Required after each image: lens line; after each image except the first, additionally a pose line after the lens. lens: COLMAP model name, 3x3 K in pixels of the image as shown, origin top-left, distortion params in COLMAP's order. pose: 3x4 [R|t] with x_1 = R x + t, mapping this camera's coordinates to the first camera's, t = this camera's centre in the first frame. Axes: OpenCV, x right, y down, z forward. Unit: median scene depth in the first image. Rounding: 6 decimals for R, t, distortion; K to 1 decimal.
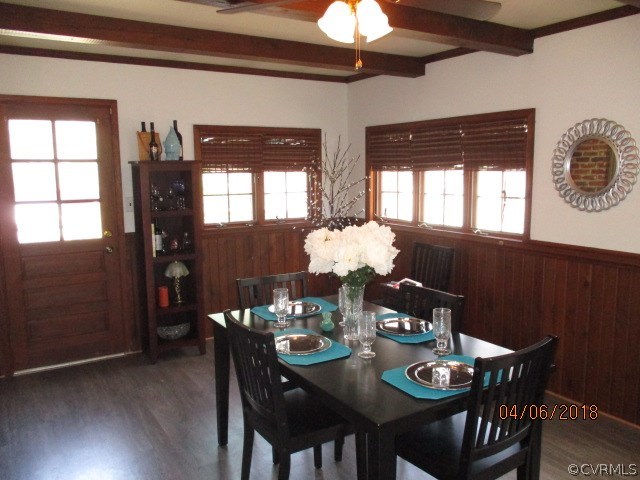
lens RADIAL K [[534.3, 0, 316.1], [0, 534.3, 241.0], [0, 0, 1]] dist [-0.032836, 0.010842]
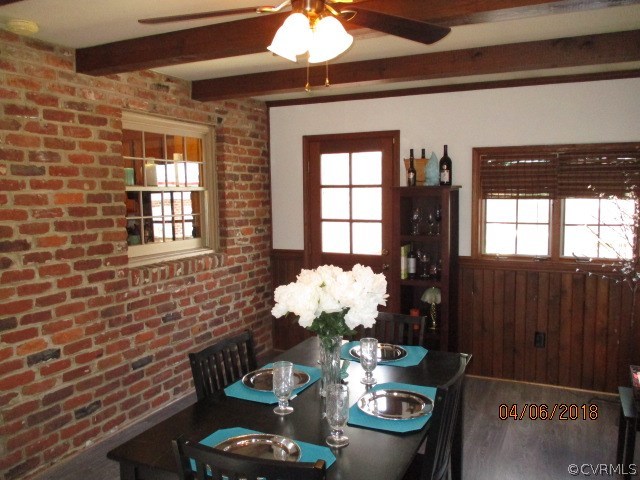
lens RADIAL K [[534.3, 0, 316.6], [0, 534.3, 239.5], [0, 0, 1]] dist [-0.032836, 0.010842]
pose [[0.540909, 0.077587, -0.837495, 0.438251], [-0.113913, 0.993319, 0.018451, -0.043037], [0.833332, 0.085421, 0.546133, 0.271256]]
